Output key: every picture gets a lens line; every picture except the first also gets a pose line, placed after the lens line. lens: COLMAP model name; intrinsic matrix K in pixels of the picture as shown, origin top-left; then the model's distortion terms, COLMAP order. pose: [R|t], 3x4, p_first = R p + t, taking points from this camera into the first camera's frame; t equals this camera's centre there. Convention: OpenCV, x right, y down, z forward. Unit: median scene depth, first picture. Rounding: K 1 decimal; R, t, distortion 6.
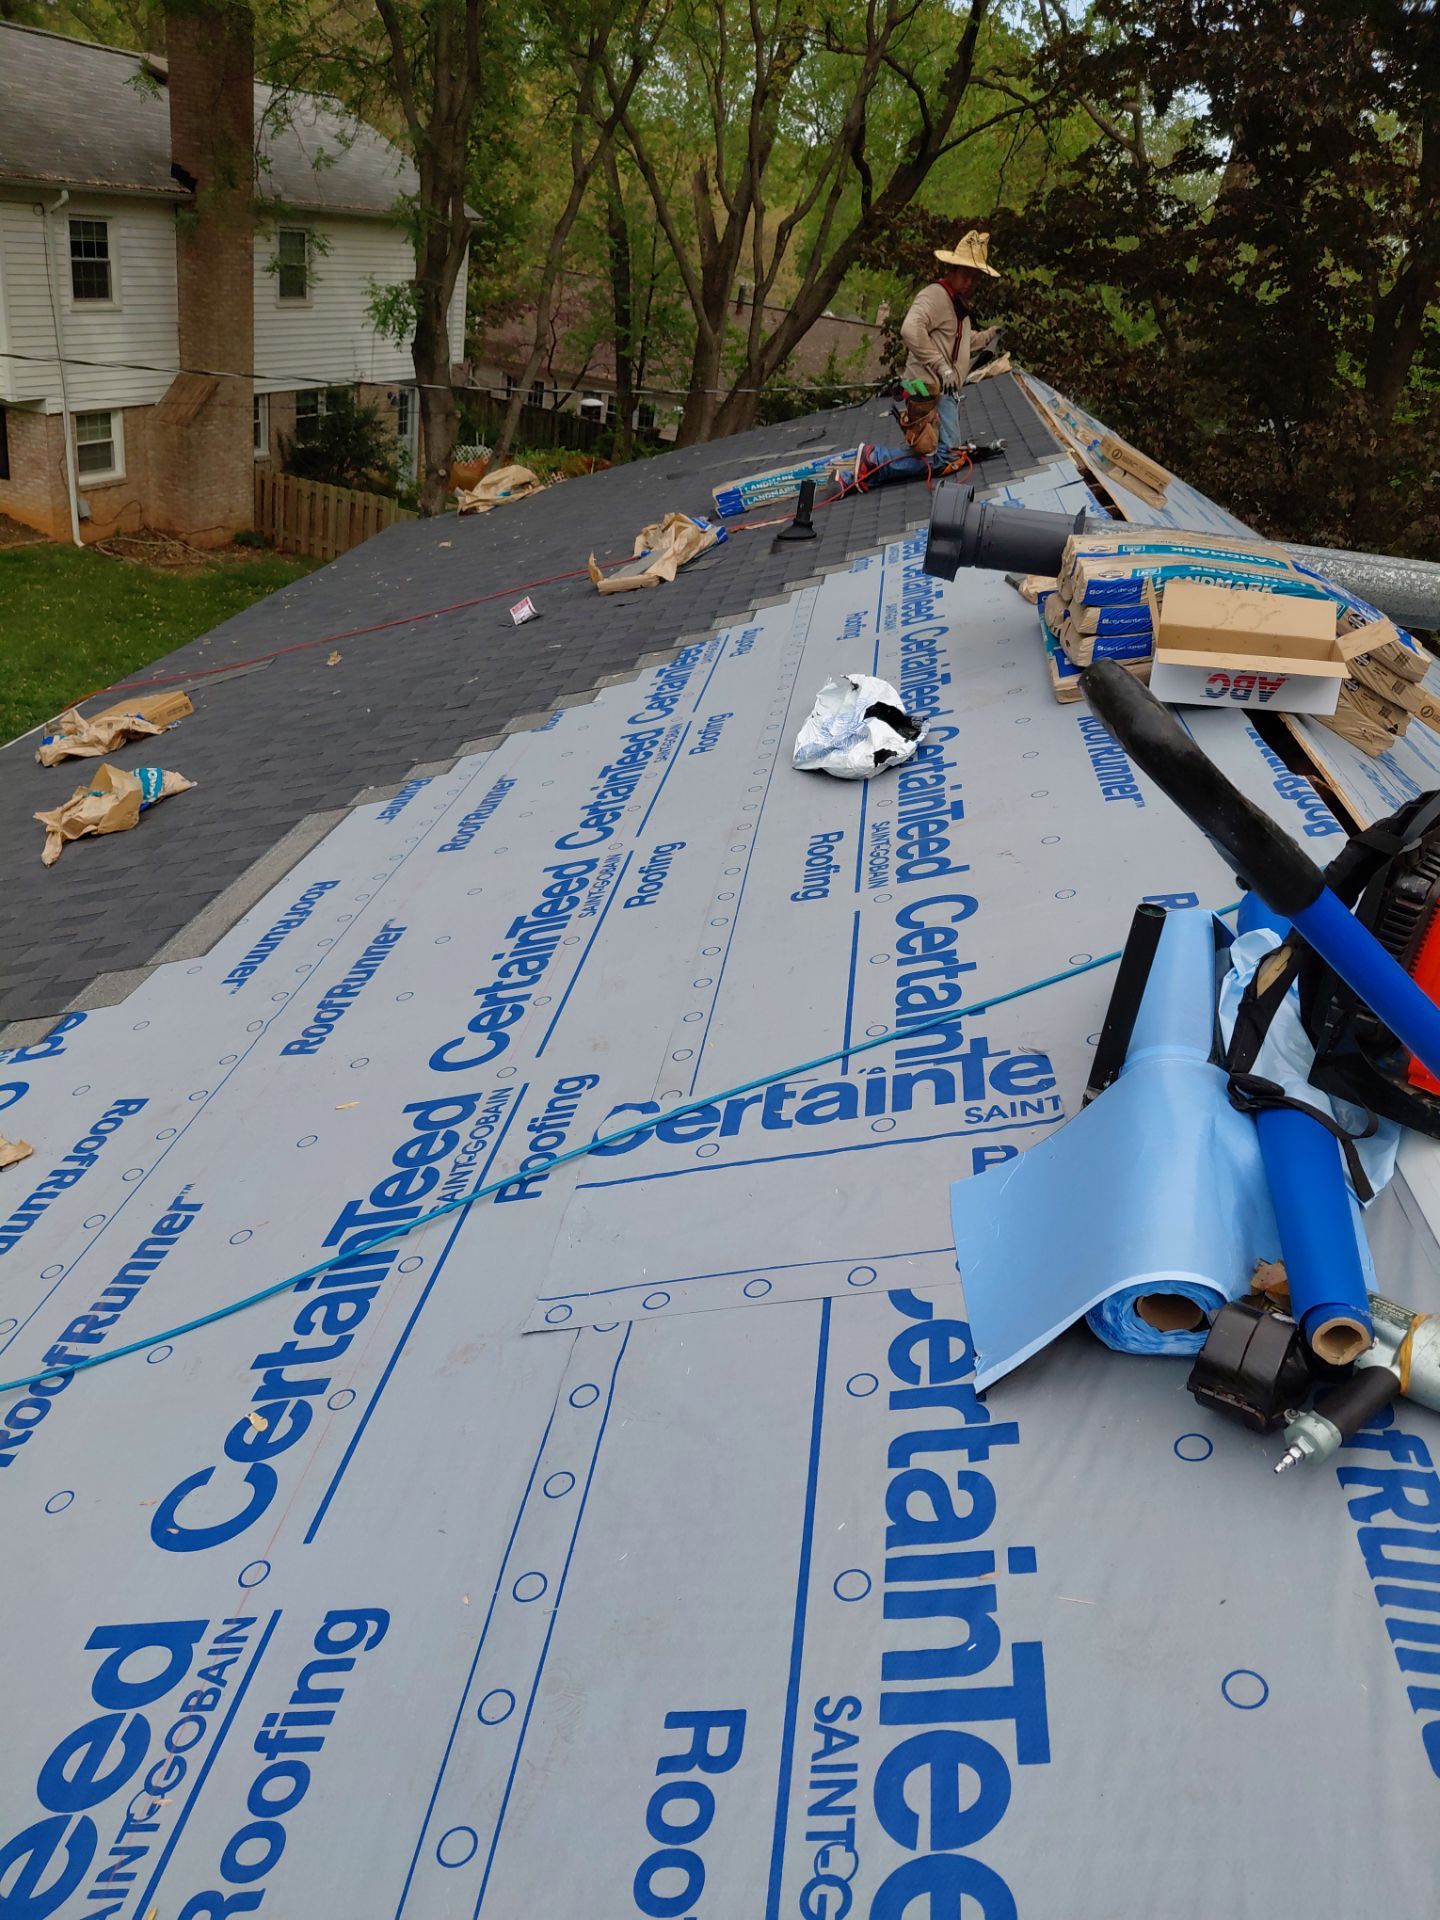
lens RADIAL K [[1308.1, 0, 747.2], [0, 1308.1, 1054.0], [0, 0, 1]] dist [0.067048, -0.147012]
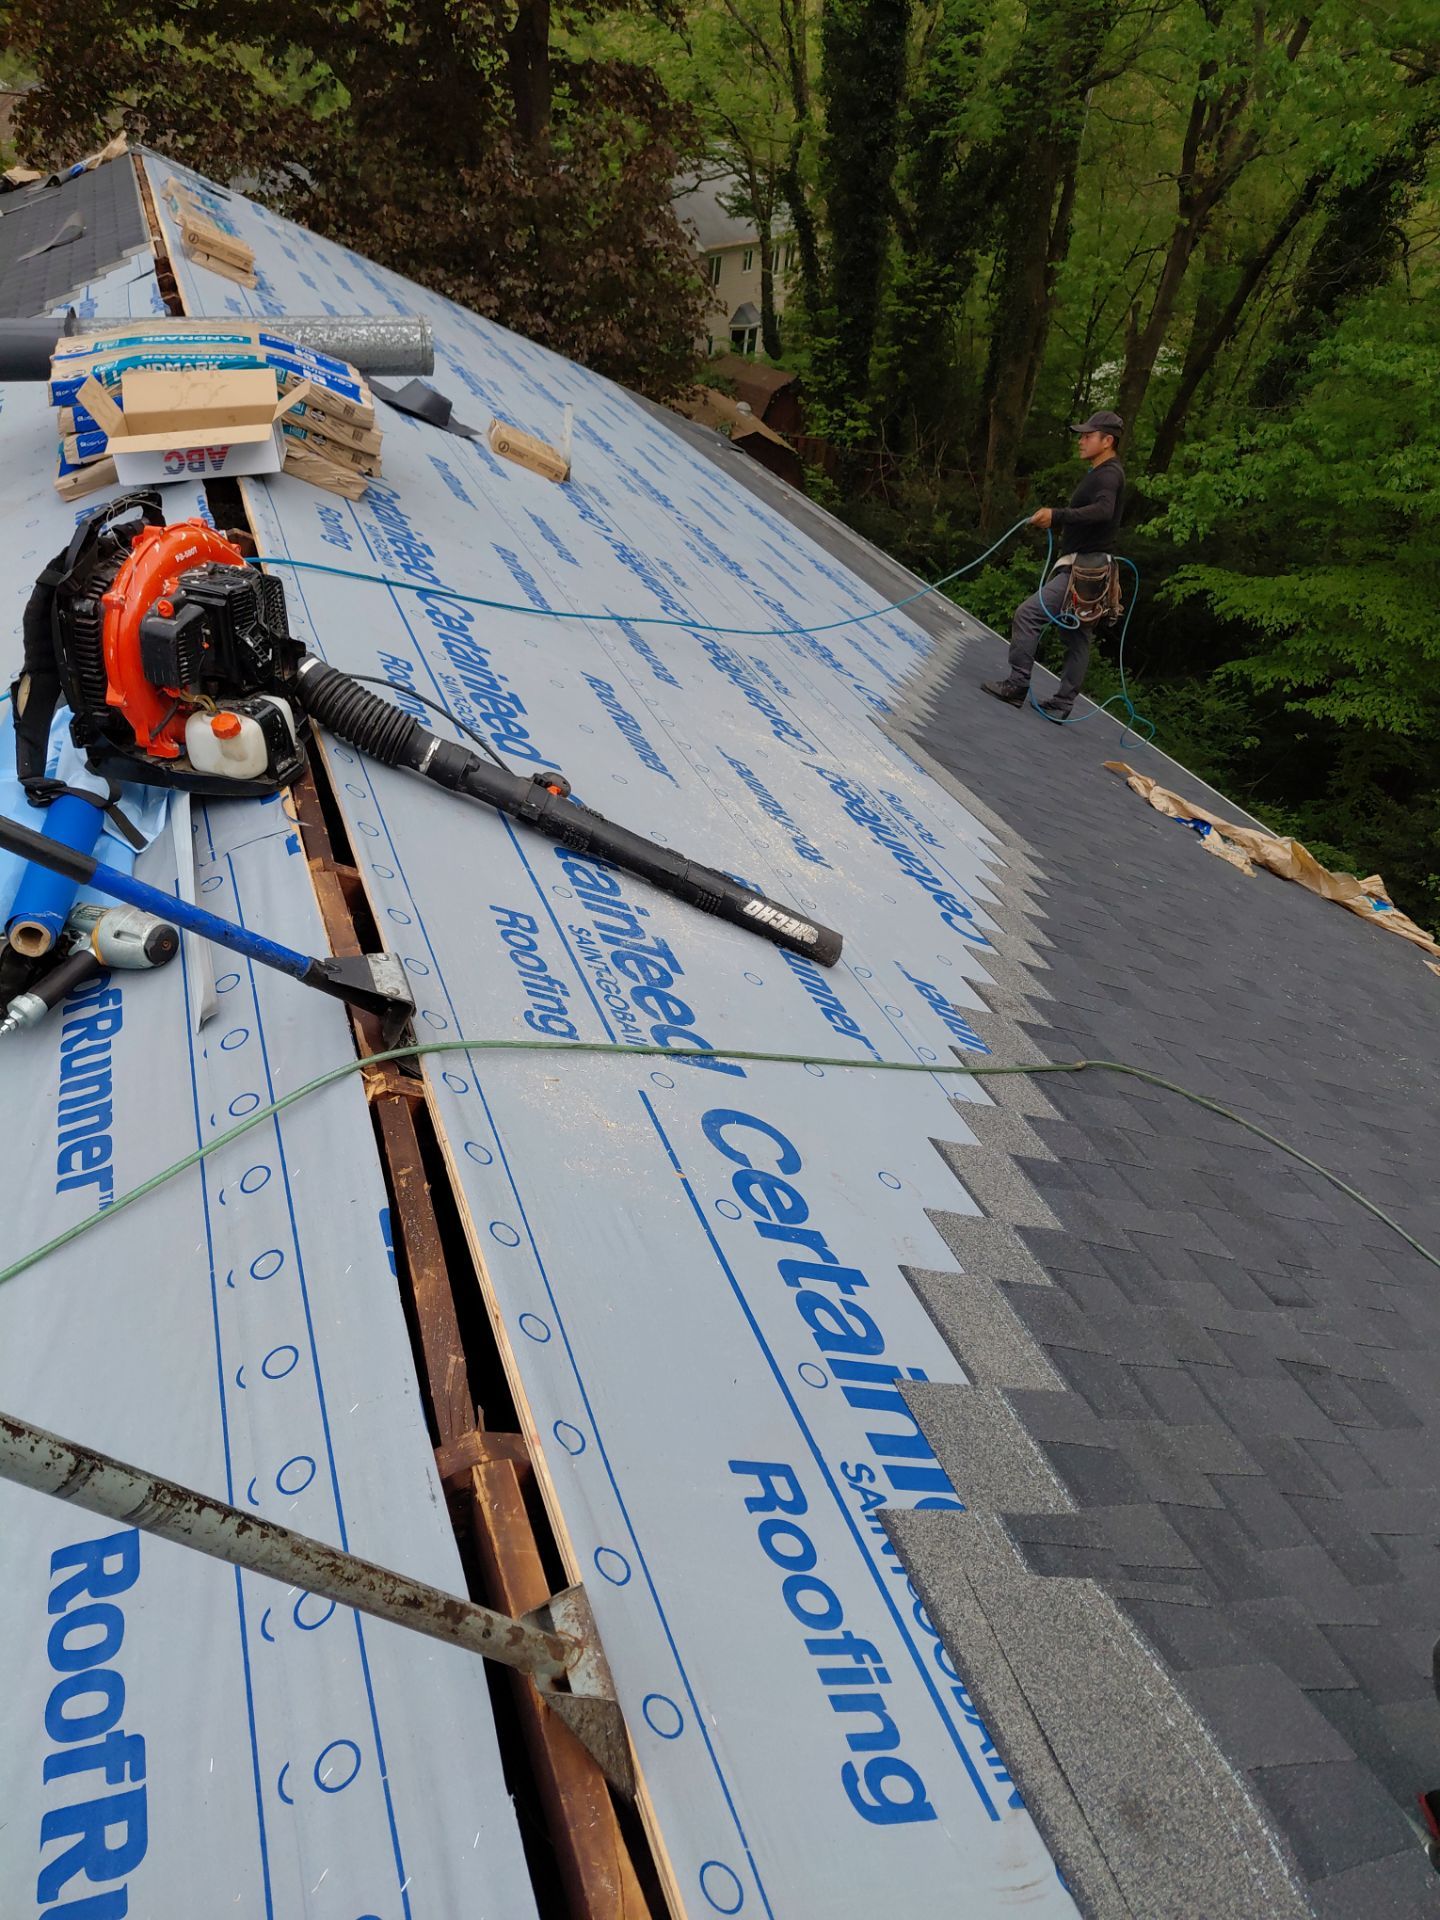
lens RADIAL K [[1406.7, 0, 777.4], [0, 1406.7, 1003.0], [0, 0, 1]] dist [0.065657, -0.142343]
pose [[0.901519, -0.276603, 0.332797, 0.279447], [0.246510, 0.960328, 0.130397, 0.123258], [-0.355662, -0.035518, 0.933939, -0.299779]]
